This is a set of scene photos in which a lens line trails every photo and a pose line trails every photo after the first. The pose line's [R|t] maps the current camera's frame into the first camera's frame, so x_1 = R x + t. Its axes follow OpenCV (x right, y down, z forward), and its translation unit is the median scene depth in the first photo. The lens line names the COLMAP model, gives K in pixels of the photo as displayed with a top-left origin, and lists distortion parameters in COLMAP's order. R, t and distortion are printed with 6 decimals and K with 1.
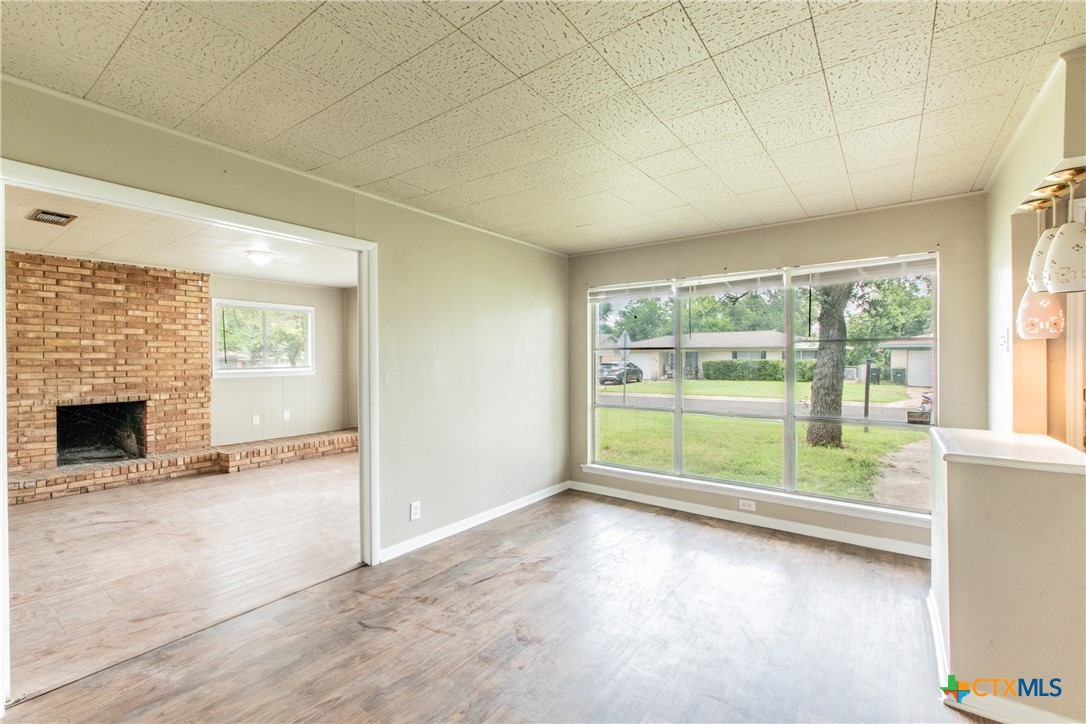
lens RADIAL K [[468.9, 0, 543.0], [0, 468.9, 362.0], [0, 0, 1]] dist [0.001102, -0.000362]
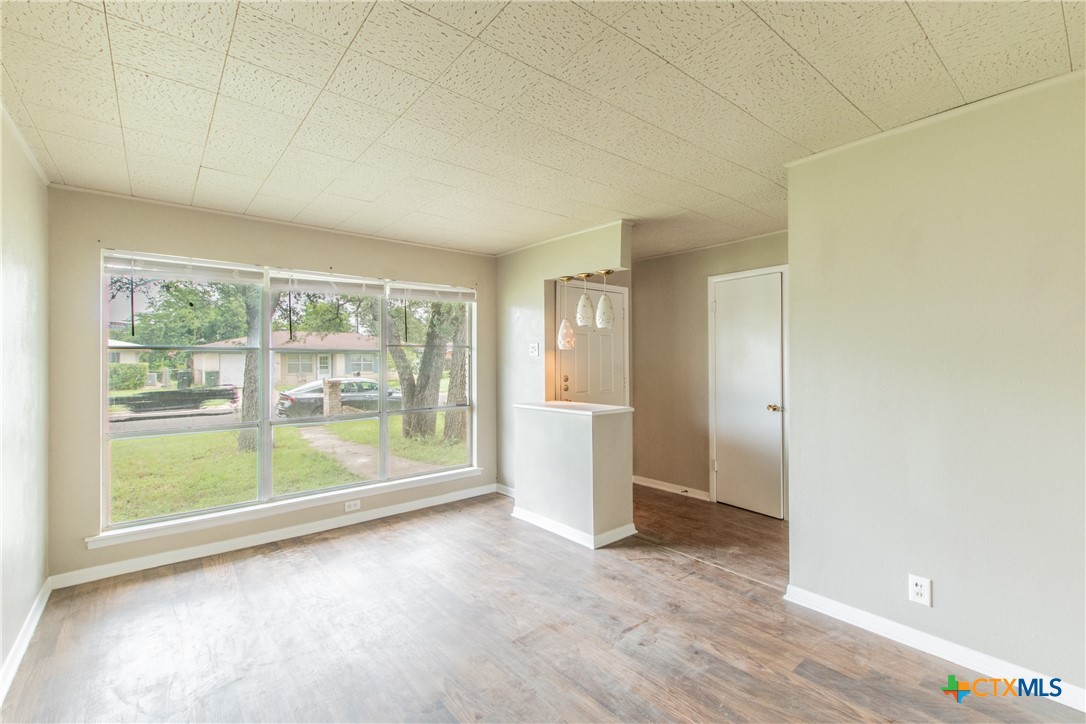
lens RADIAL K [[468.9, 0, 543.0], [0, 468.9, 362.0], [0, 0, 1]] dist [0.001102, -0.000362]
pose [[0.236615, -0.005366, 0.971589, -0.447449], [0.012185, 0.999922, 0.002555, -0.003126], [-0.971527, 0.011234, 0.236662, 0.352843]]
